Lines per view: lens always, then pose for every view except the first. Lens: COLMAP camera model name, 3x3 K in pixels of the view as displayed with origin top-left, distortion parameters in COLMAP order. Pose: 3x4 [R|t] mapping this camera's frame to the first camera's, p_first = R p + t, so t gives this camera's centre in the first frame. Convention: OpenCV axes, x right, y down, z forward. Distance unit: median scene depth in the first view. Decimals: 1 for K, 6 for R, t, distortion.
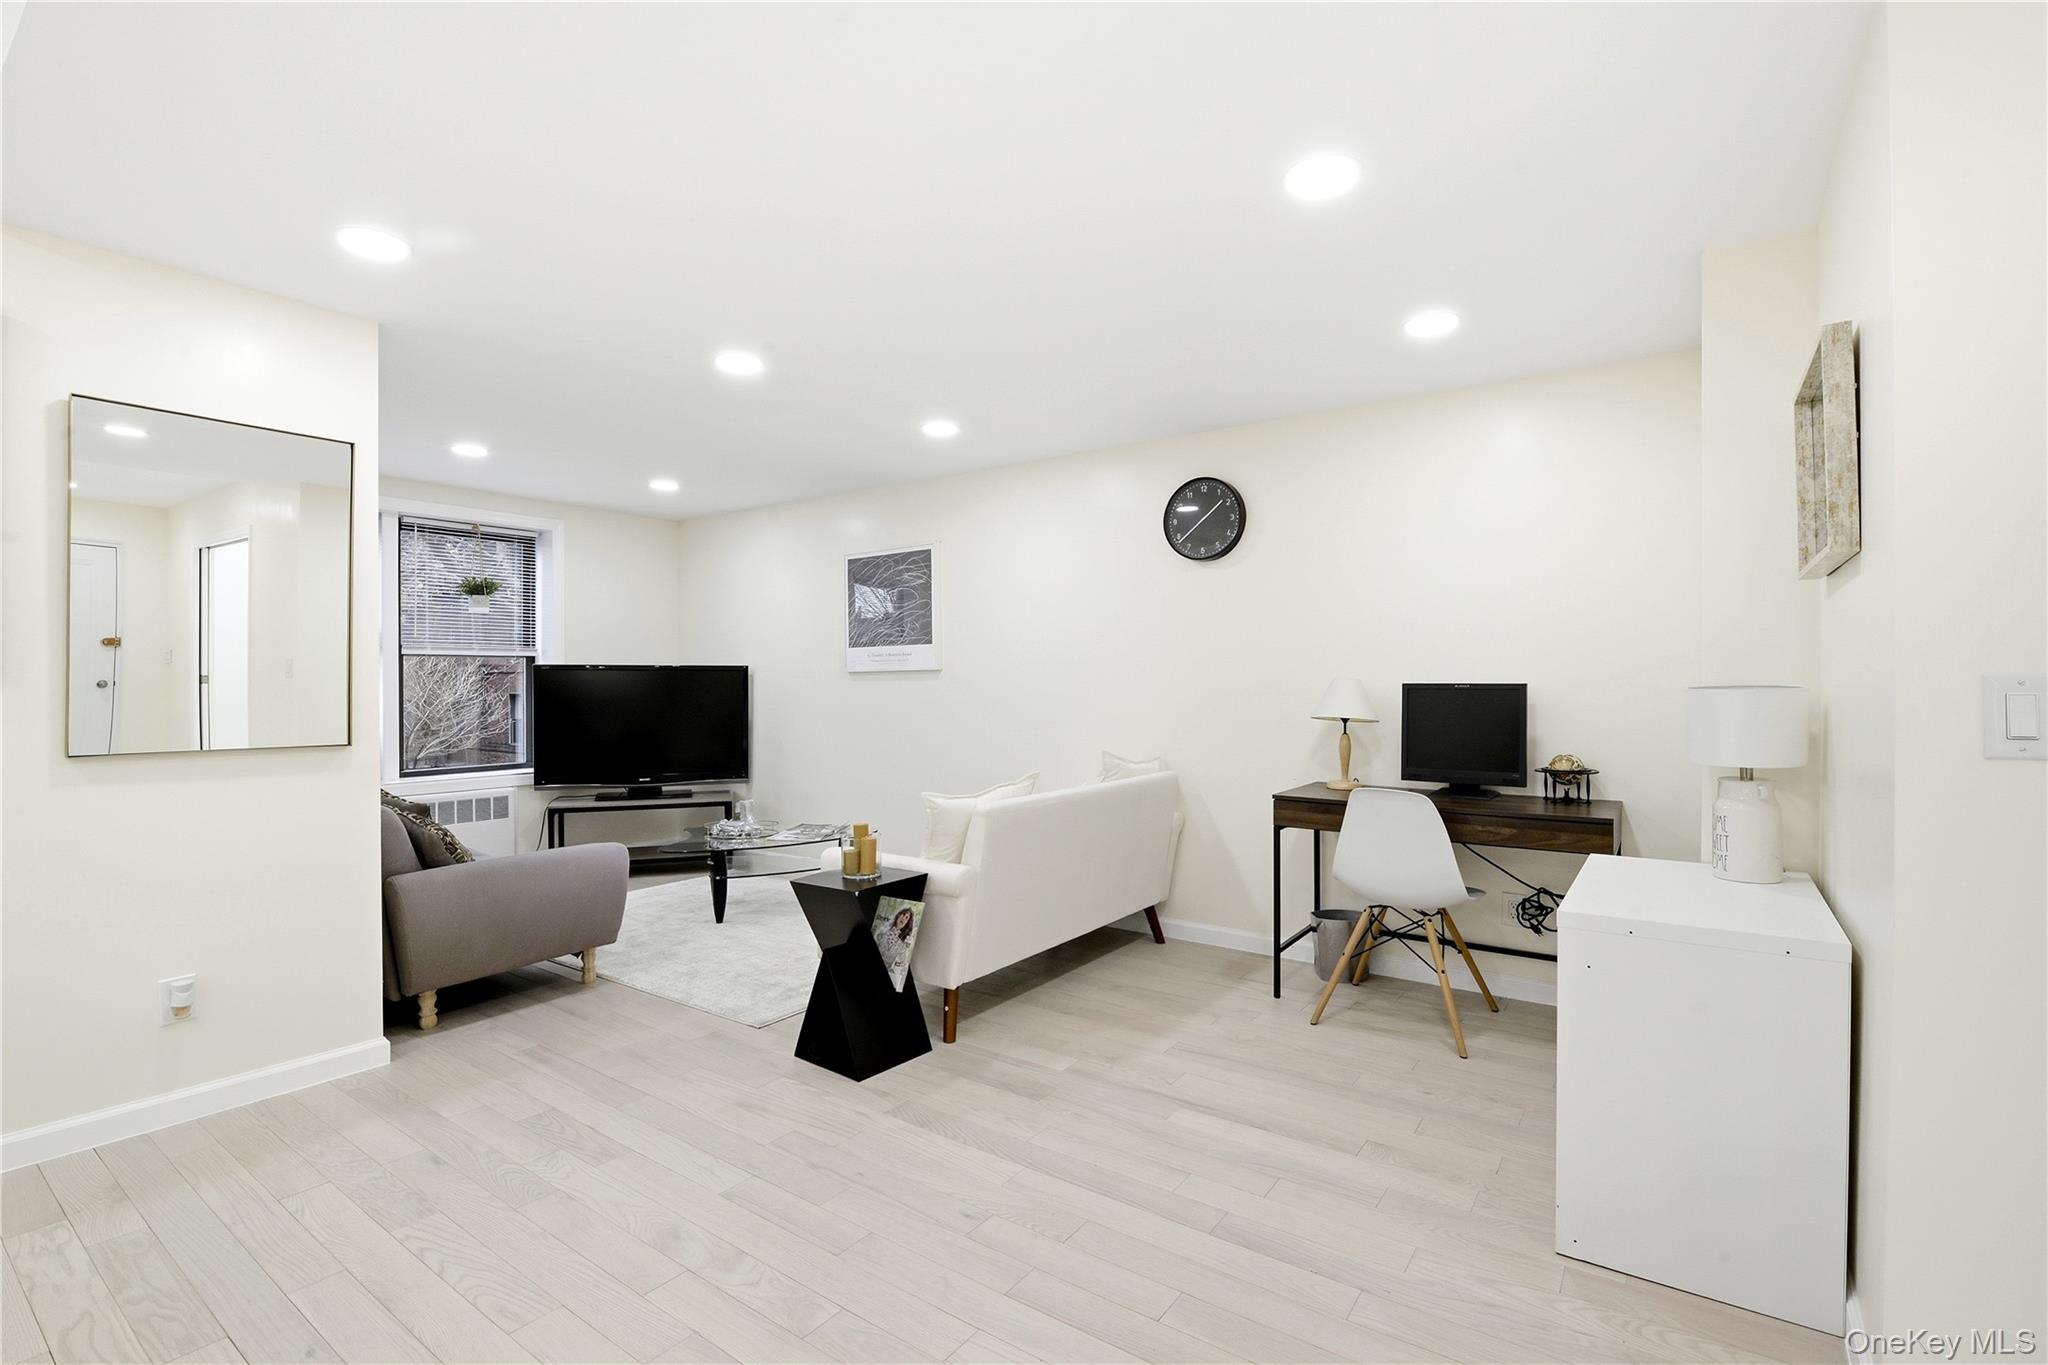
lens RADIAL K [[771.6, 0, 870.0], [0, 771.6, 682.5], [0, 0, 1]] dist [-0.010584, -0.000287]
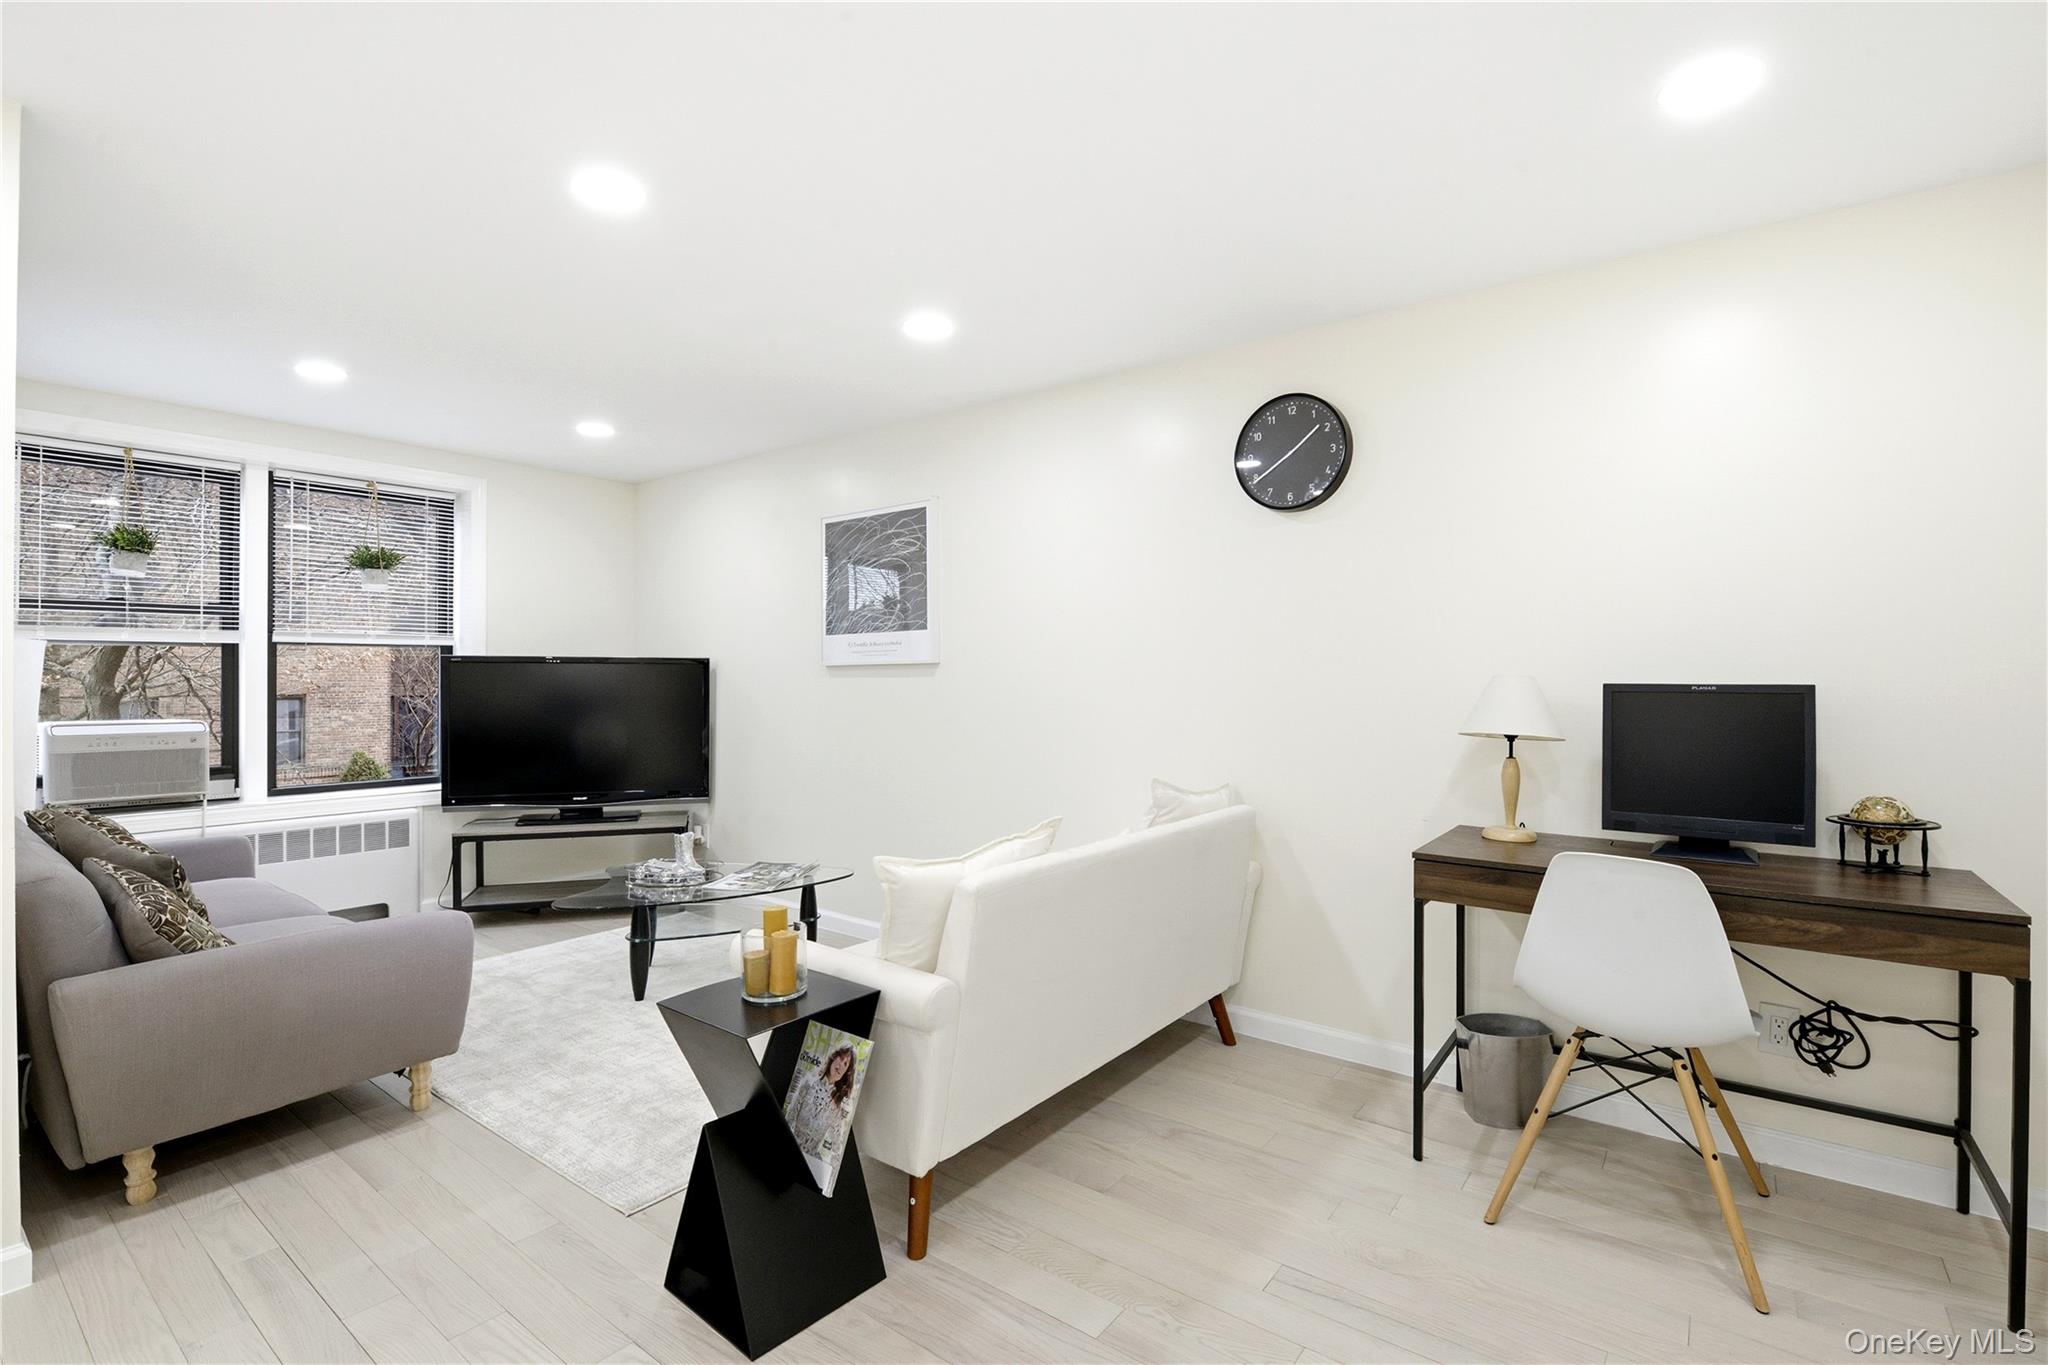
lens RADIAL K [[826.4, 0, 918.6], [0, 826.4, 674.9], [0, 0, 1]] dist [-0.013751, -0.000263]
pose [[0.999276, 0.003111, 0.037915, 0.070358], [-0.002932, 0.999984, -0.004762, -0.001306], [-0.037929, 0.004648, 0.999270, 0.299539]]
